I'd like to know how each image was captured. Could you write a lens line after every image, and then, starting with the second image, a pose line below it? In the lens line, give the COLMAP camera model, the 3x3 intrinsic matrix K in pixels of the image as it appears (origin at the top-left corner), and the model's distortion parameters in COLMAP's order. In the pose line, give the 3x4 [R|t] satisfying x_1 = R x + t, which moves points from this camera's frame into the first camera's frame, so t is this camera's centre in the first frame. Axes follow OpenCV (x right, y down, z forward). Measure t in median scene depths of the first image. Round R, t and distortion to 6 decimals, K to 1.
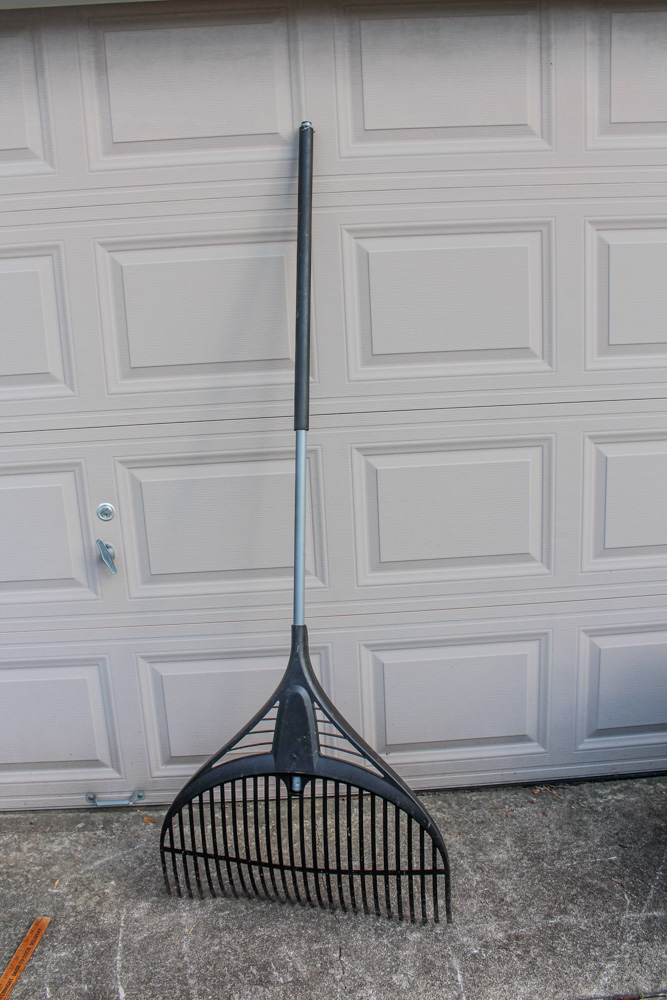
lens RADIAL K [[867.9, 0, 334.2], [0, 867.9, 499.3], [0, 0, 1]] dist [-0.145115, 0.120787]
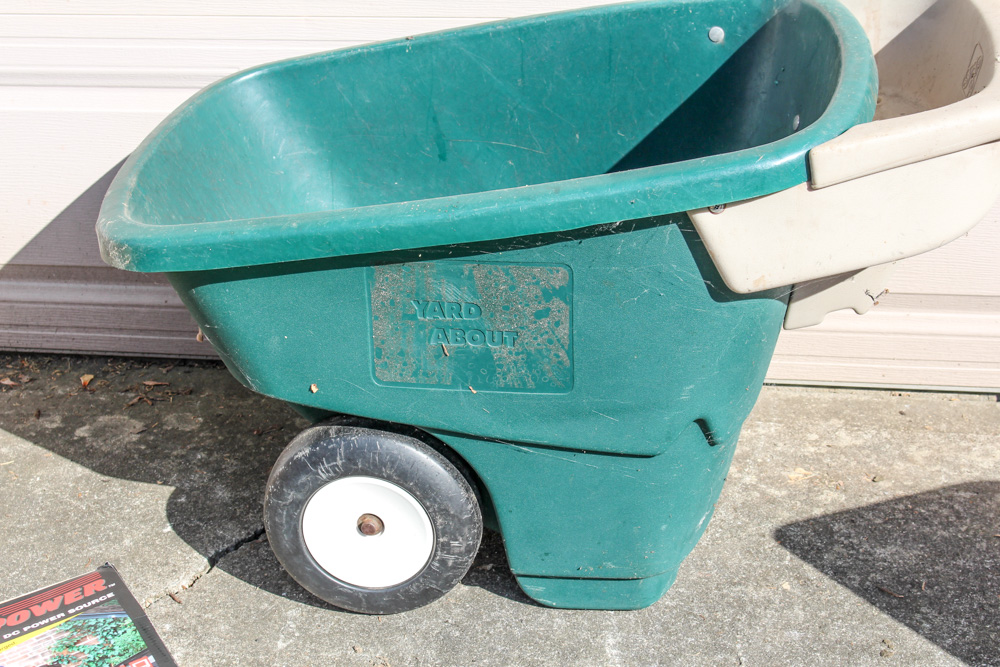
lens RADIAL K [[1852.2, 0, 497.8], [0, 1852.2, 332.2], [0, 0, 1]] dist [-0.006015, 0.000000]
pose [[0.977296, 0.092081, -0.190821, -0.451210], [-0.039847, 0.964432, 0.261310, 0.069416], [0.208096, -0.247774, 0.946205, -0.094963]]
